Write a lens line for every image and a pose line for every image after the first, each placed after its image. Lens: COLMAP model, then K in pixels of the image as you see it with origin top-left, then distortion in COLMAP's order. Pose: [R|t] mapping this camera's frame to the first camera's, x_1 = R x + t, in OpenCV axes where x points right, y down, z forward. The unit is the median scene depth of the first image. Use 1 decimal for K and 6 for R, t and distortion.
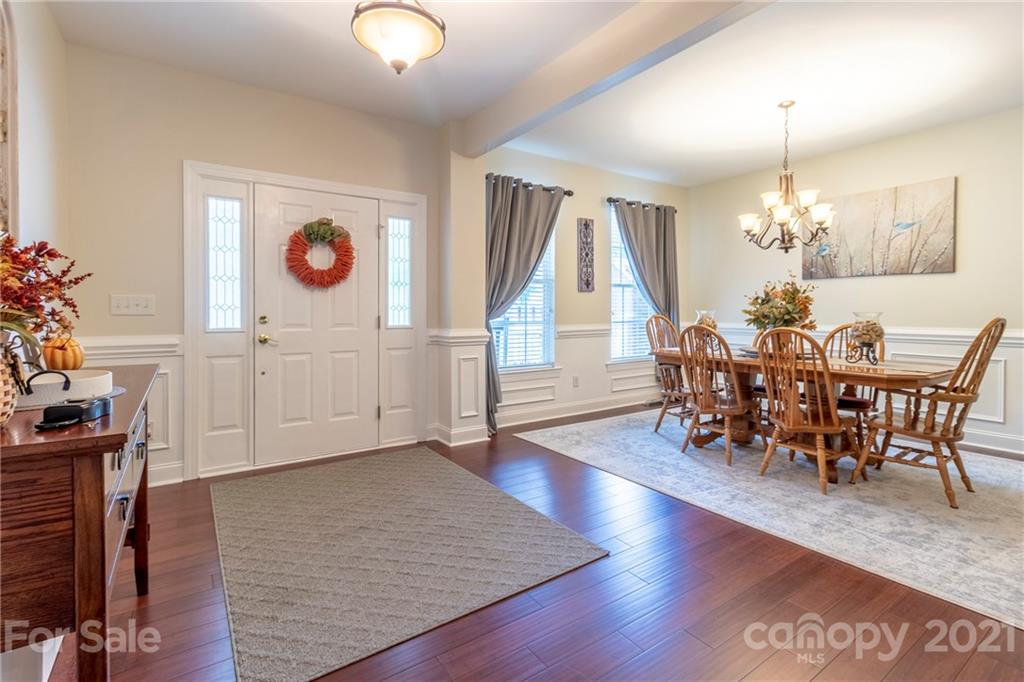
lens RADIAL K [[476.4, 0, 494.9], [0, 476.4, 316.3], [0, 0, 1]] dist [0.000833, -0.001224]
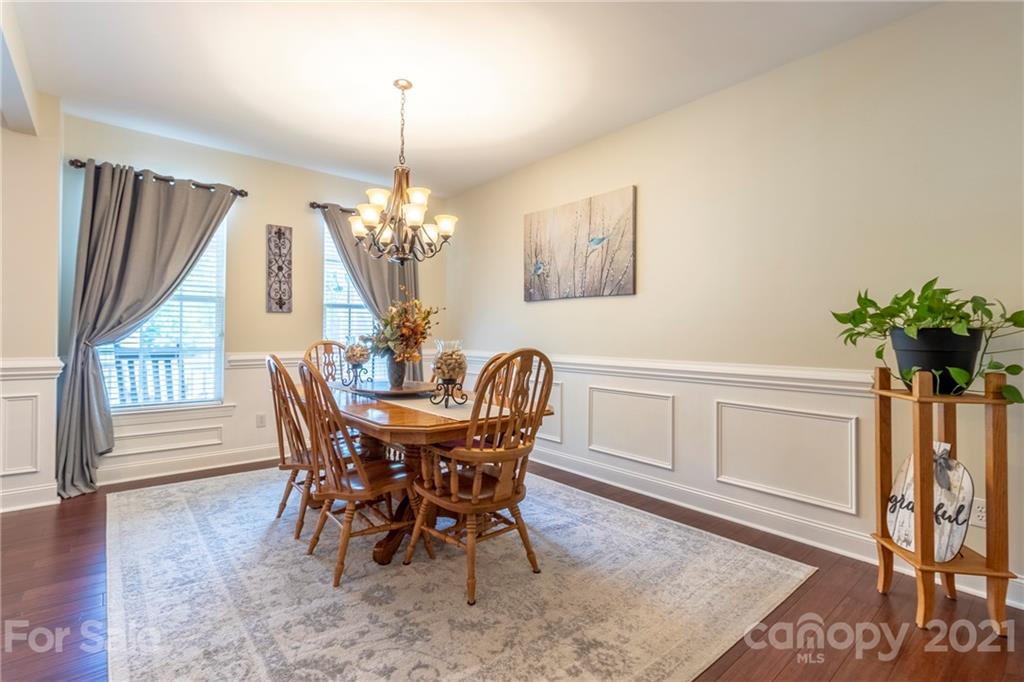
lens RADIAL K [[476.4, 0, 494.3], [0, 476.4, 328.0], [0, 0, 1]] dist [0.000833, -0.001224]
pose [[0.994083, 0.009512, 0.108210, 0.687365], [-0.006722, 0.999636, -0.026125, -0.007317], [-0.108419, 0.025243, 0.993785, 0.183344]]
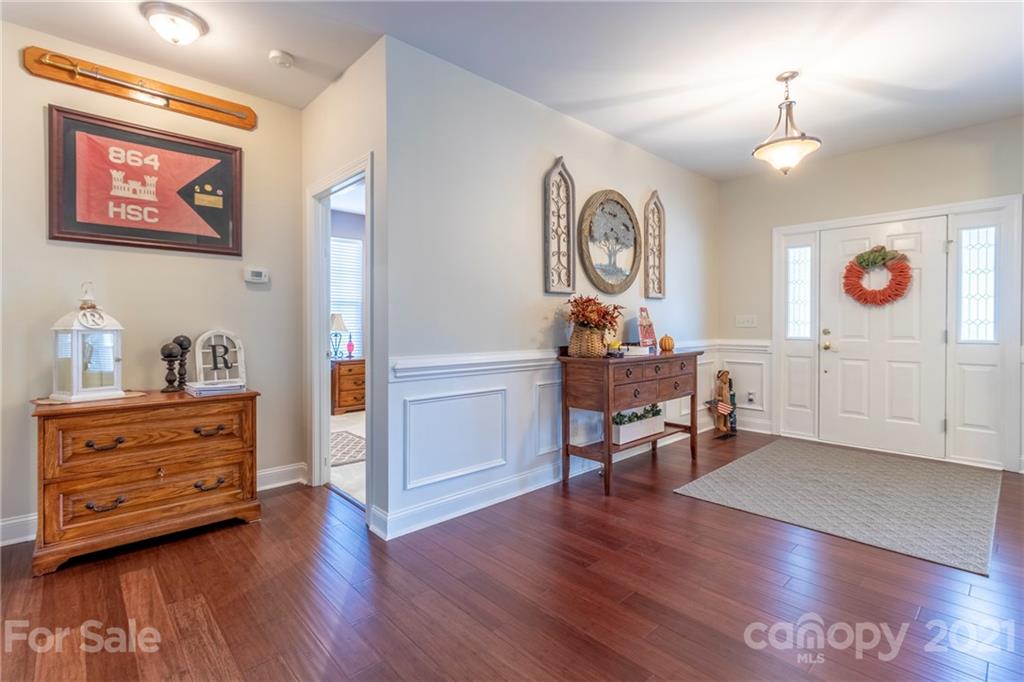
lens RADIAL K [[476.4, 0, 520.8], [0, 476.4, 326.9], [0, 0, 1]] dist [0.000833, -0.001224]
pose [[0.173915, 0.007242, -0.984734, 0.642207], [-0.010389, 0.999931, 0.005519, -0.004052], [0.984706, 0.009270, 0.173978, -0.069847]]
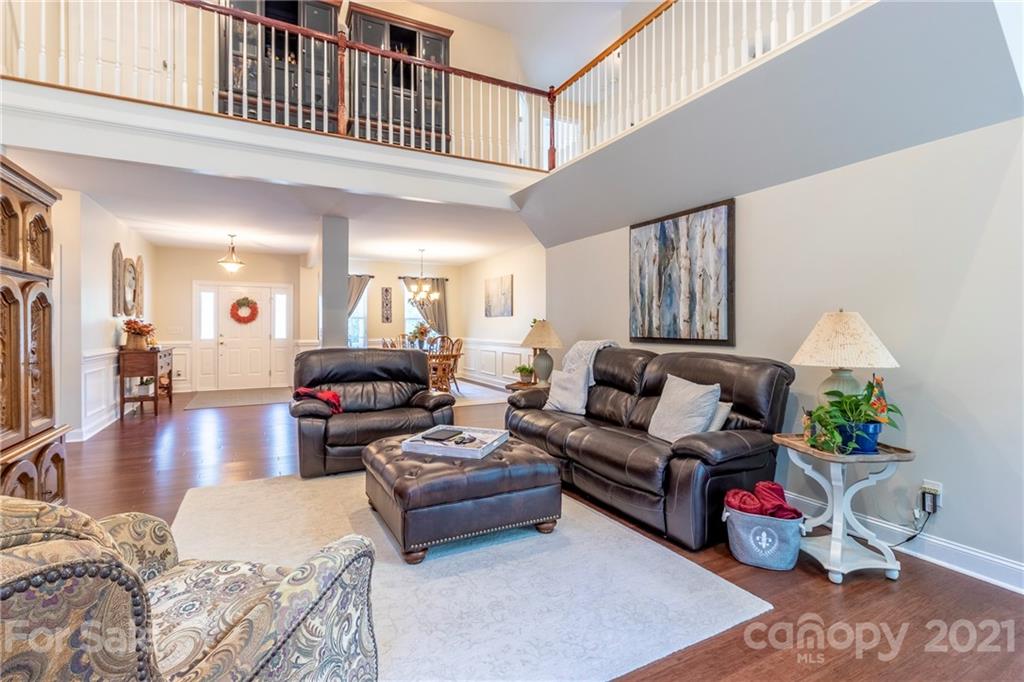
lens RADIAL K [[476.4, 0, 509.7], [0, 476.4, 331.2], [0, 0, 1]] dist [0.000833, -0.001224]
pose [[0.994300, 0.003690, -0.106552, 1.356852], [-0.003877, 0.999991, -0.001550, -0.018445], [0.106545, 0.001954, 0.994306, -1.440881]]
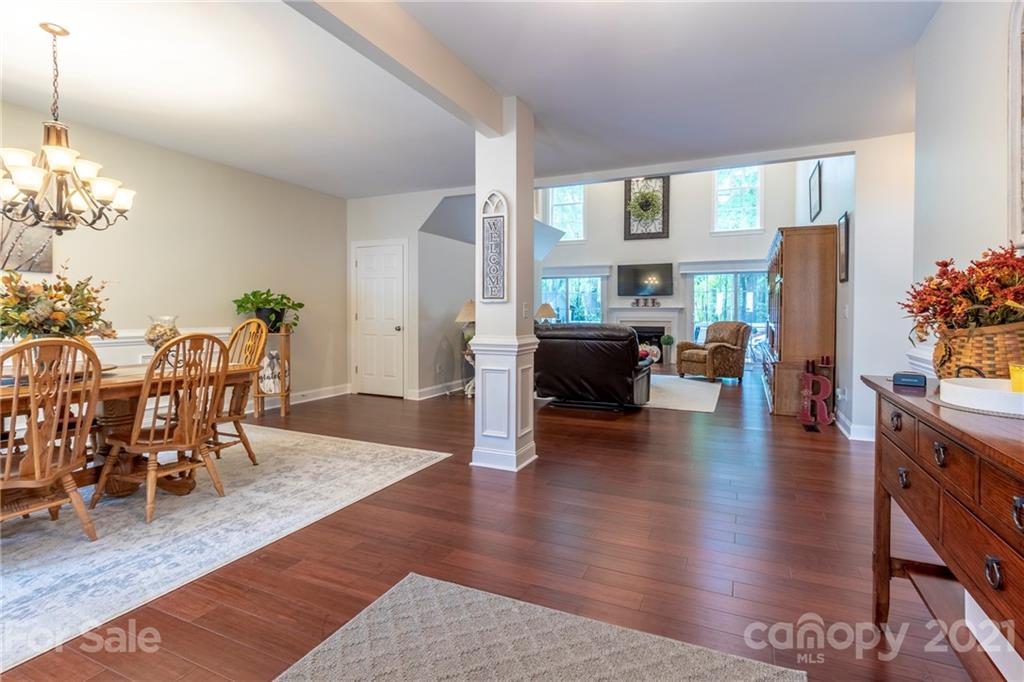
lens RADIAL K [[476.4, 0, 543.7], [0, 476.4, 321.3], [0, 0, 1]] dist [0.000833, -0.001224]
pose [[-0.552971, -0.016748, 0.833032, -0.410239], [0.011392, 0.999553, 0.027658, -0.012647], [-0.833123, 0.024784, -0.552533, 0.792091]]
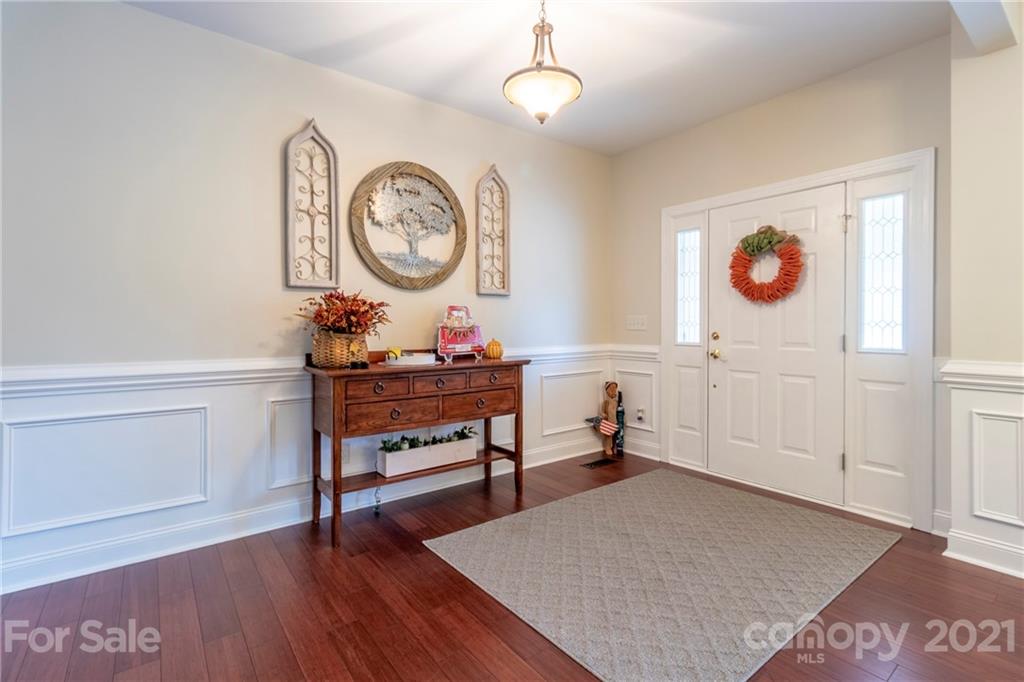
lens RADIAL K [[476.4, 0, 522.2], [0, 476.4, 327.7], [0, 0, 1]] dist [0.000833, -0.001224]
pose [[0.078559, 0.006449, -0.996889, 0.510984], [-0.012499, 0.999907, 0.005483, -0.010765], [0.996831, 0.012030, 0.078633, 0.461829]]
